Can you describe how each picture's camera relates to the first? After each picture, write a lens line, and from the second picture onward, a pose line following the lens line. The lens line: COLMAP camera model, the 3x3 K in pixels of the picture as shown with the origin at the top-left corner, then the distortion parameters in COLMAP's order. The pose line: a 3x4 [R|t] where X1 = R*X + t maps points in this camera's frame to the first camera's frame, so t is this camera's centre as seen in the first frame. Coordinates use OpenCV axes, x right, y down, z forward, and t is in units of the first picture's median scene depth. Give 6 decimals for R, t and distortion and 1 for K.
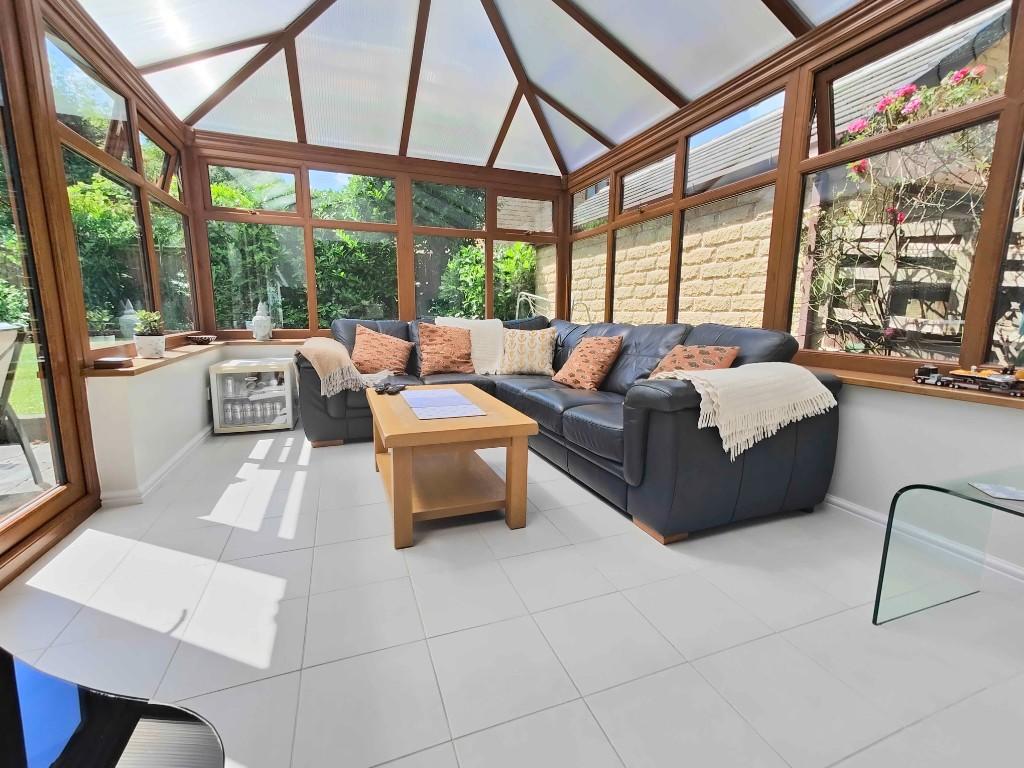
lens RADIAL K [[449.9, 0, 512.7], [0, 449.9, 385.6], [0, 0, 1]] dist [0.009384, -0.000247]
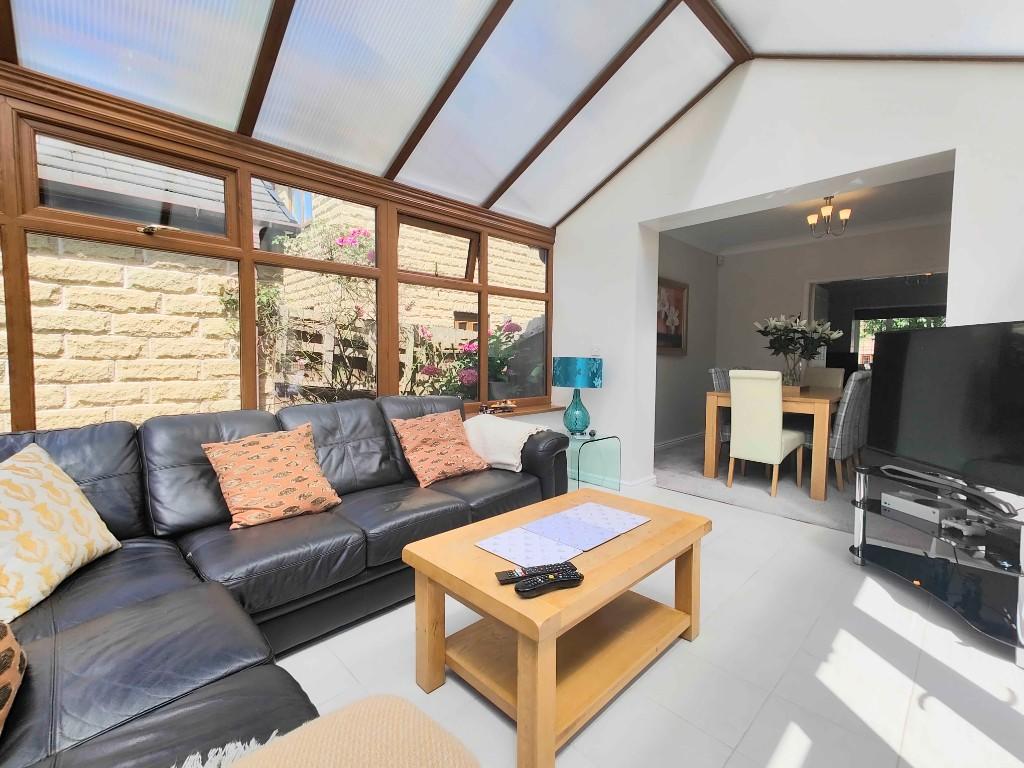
lens RADIAL K [[449.9, 0, 512.1], [0, 449.9, 381.8], [0, 0, 1]] dist [0.009384, -0.000247]
pose [[-0.394468, -0.067242, 0.916446, -0.449050], [0.138770, 0.981522, 0.131748, -0.183633], [-0.908371, 0.179146, -0.377847, 0.752912]]
